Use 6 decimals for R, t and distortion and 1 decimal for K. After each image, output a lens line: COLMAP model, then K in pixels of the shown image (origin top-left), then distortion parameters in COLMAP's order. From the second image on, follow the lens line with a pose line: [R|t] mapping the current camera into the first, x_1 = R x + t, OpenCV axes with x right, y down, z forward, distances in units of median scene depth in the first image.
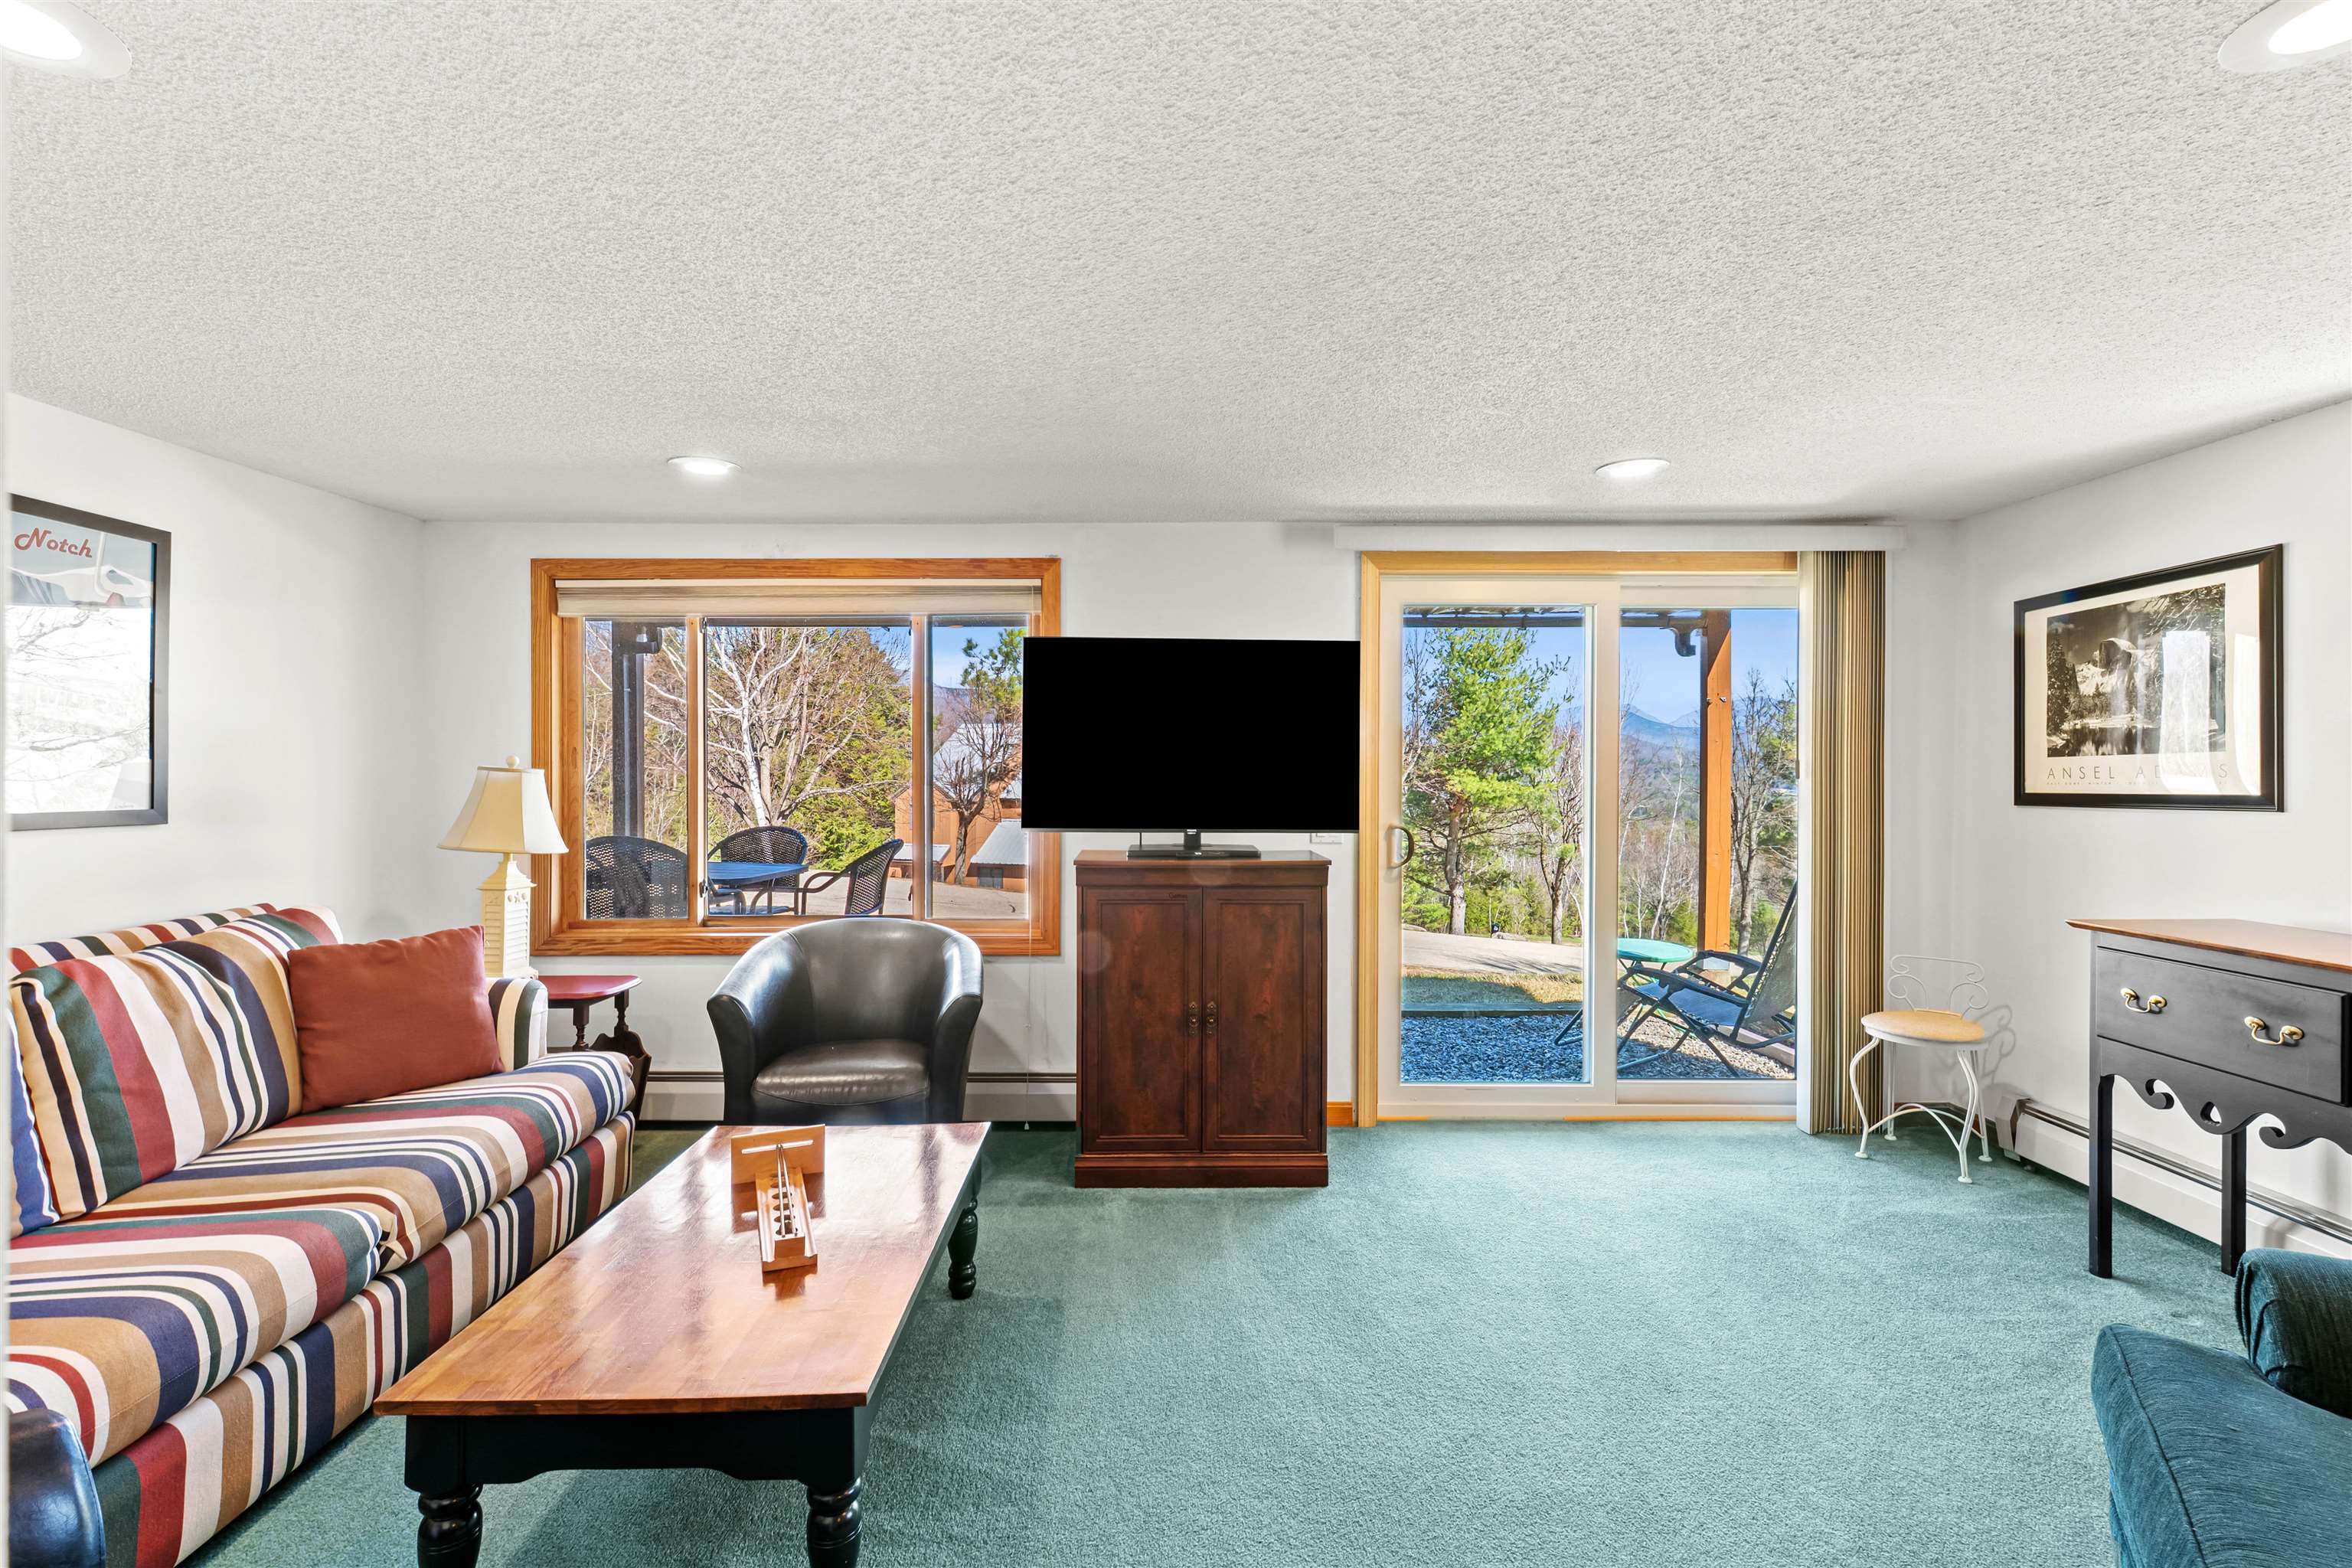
lens RADIAL K [[1028.7, 0, 1180.7], [0, 1028.7, 776.9], [0, 0, 1]] dist [0.005459, 0.000406]
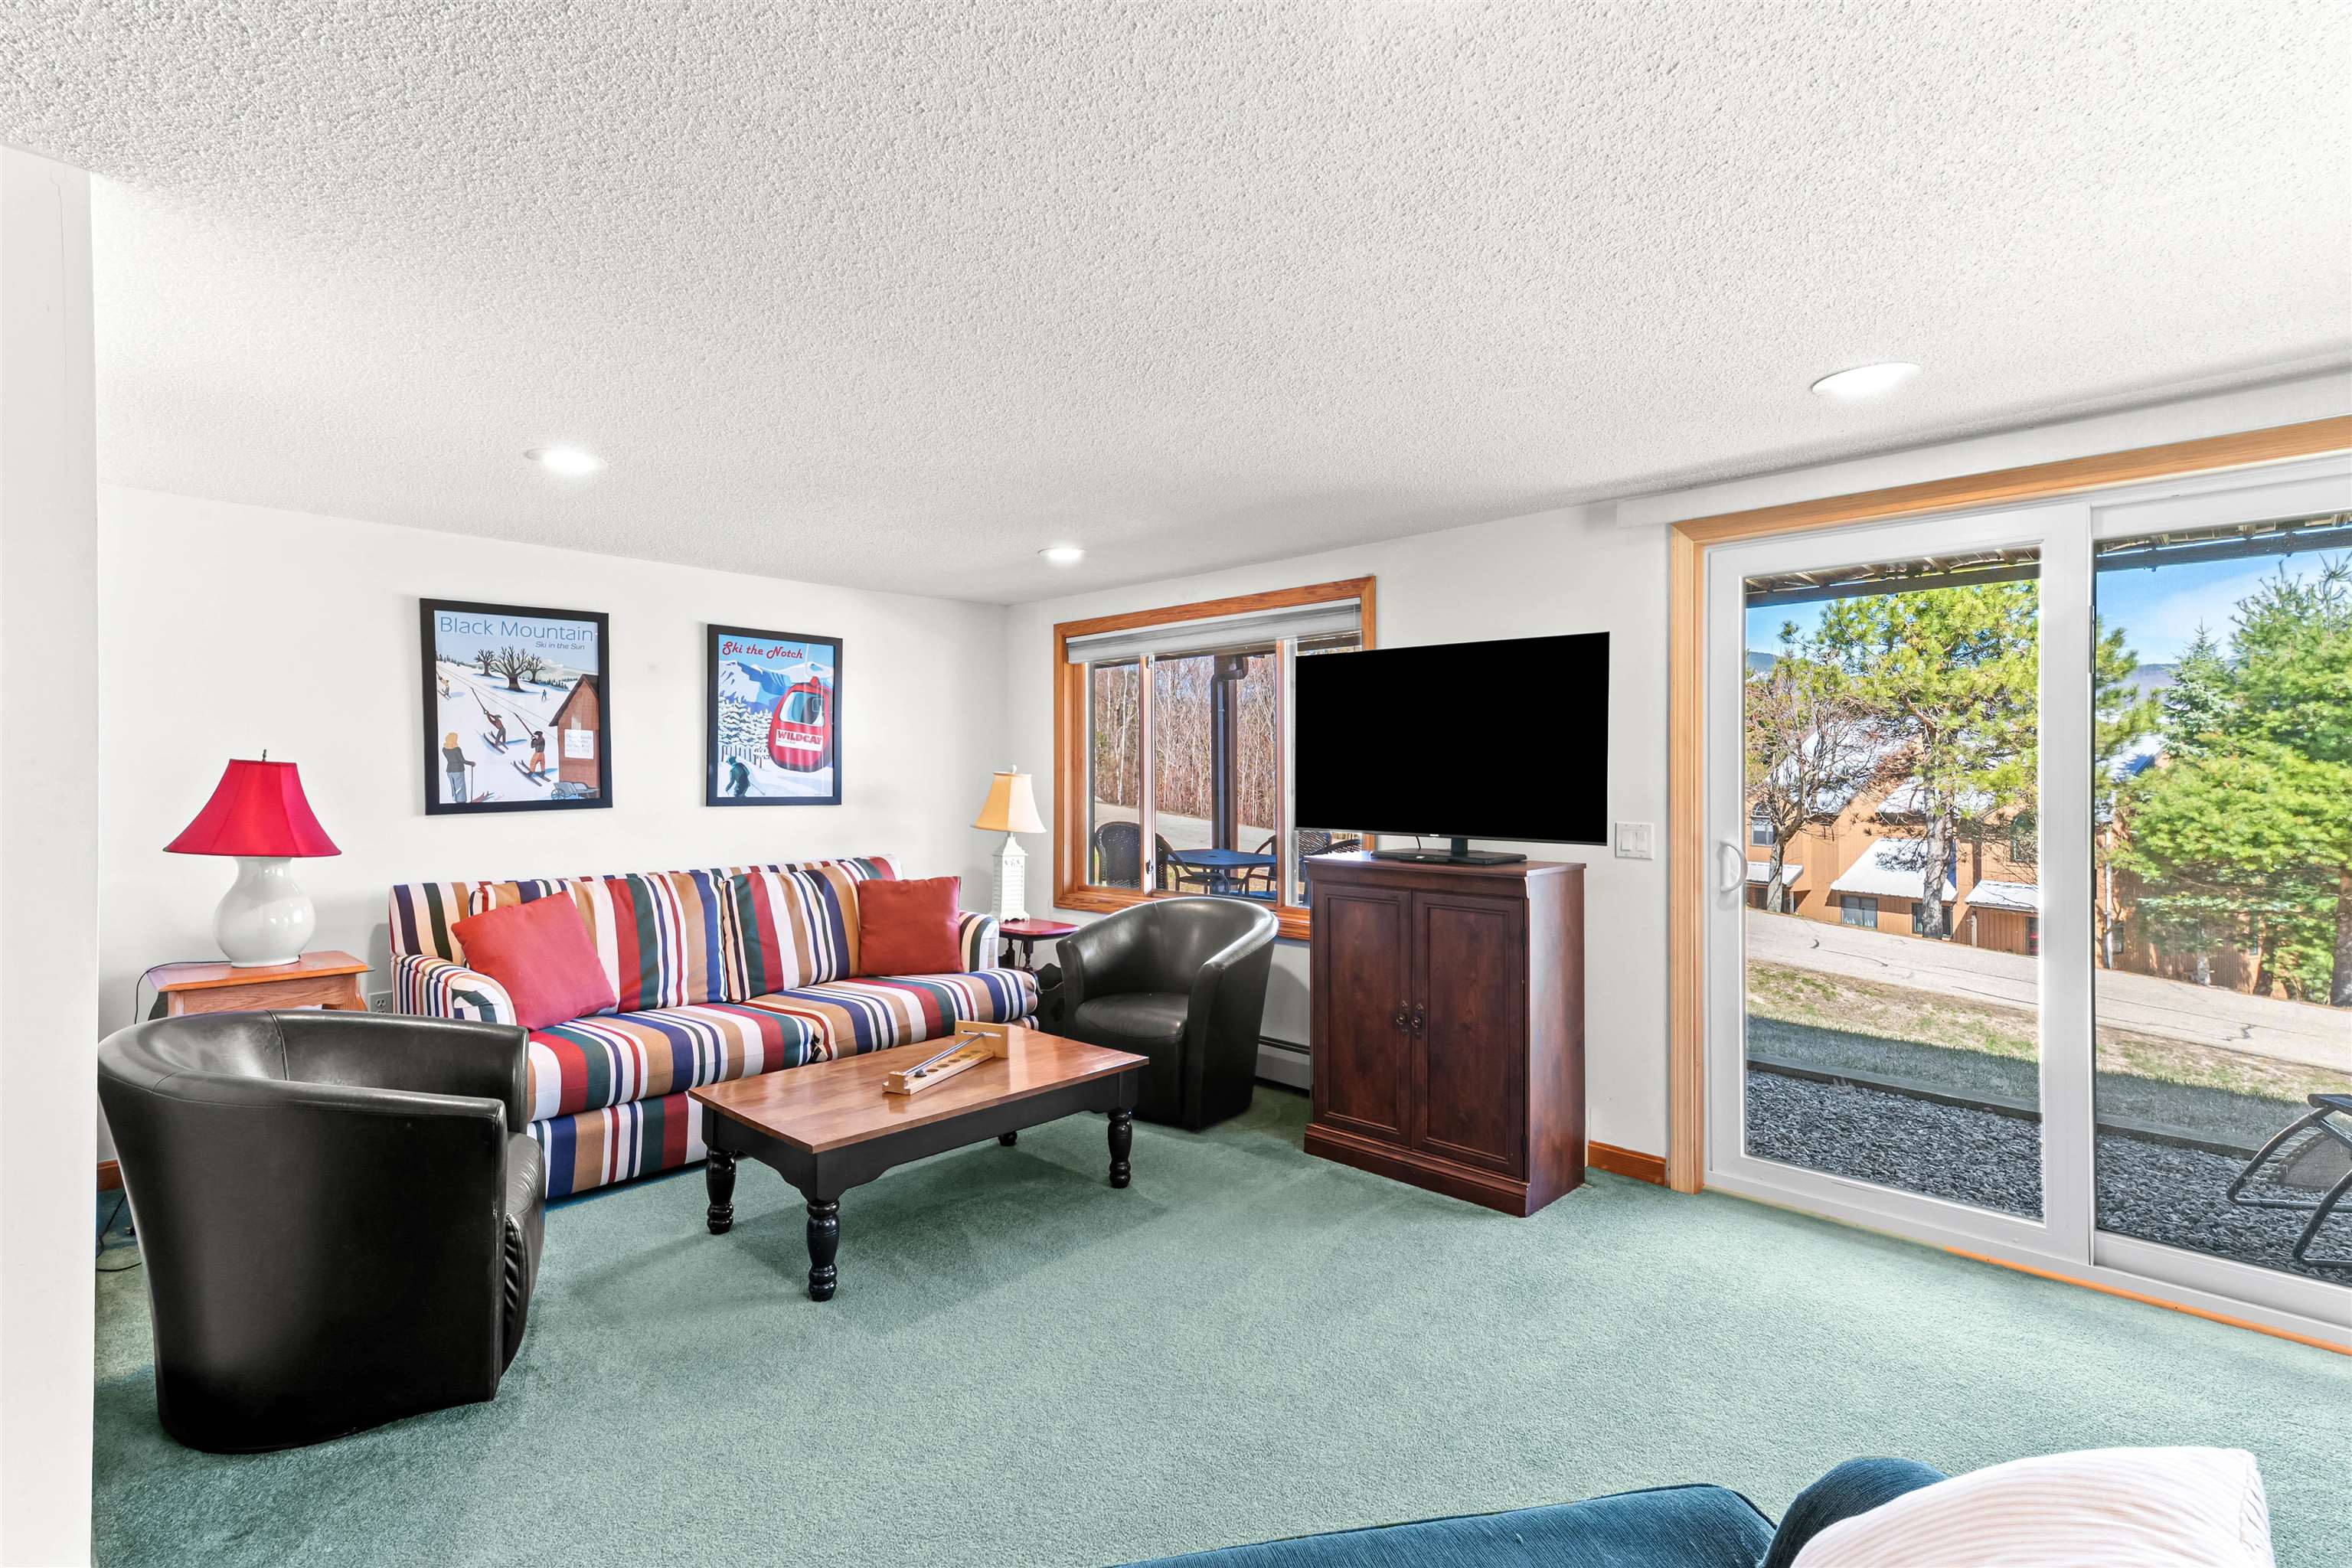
lens RADIAL K [[1084.6, 0, 1176.0], [0, 1084.6, 784.0], [0, 0, 1]] dist [0.016837, 0.000711]
pose [[0.717694, 0.007027, -0.696324, 0.600113], [-0.007030, 0.999971, 0.002846, 0.000644], [0.696324, 0.002853, 0.717722, 0.062010]]
